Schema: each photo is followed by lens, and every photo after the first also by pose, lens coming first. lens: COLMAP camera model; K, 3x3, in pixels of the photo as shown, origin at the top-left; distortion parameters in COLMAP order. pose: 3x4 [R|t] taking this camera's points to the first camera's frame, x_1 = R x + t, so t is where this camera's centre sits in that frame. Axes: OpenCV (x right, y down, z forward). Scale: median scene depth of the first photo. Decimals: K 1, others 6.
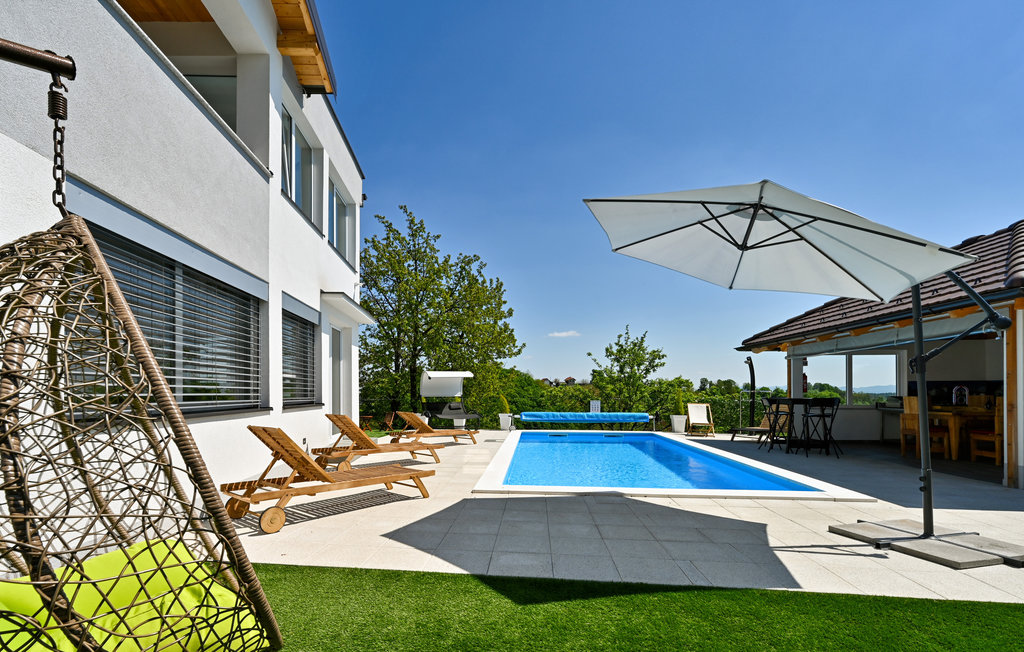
lens RADIAL K [[459.2, 0, 473.3], [0, 459.2, 390.6], [0, 0, 1]] dist [-0.001533, -0.000298]
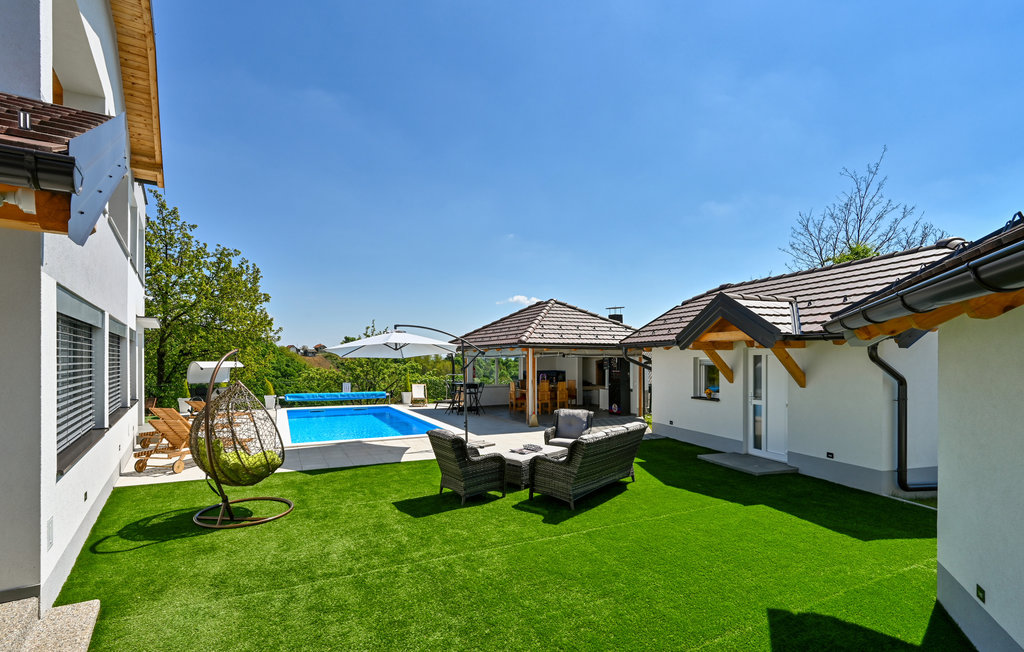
lens RADIAL K [[481.2, 0, 512.2], [0, 481.2, 356.2], [0, 0, 1]] dist [-0.001492, -0.000354]
pose [[0.831488, 0.006137, 0.555509, -0.112314], [-0.004589, 0.999981, -0.004179, -0.054541], [-0.555524, 0.000926, 0.831500, -0.431520]]
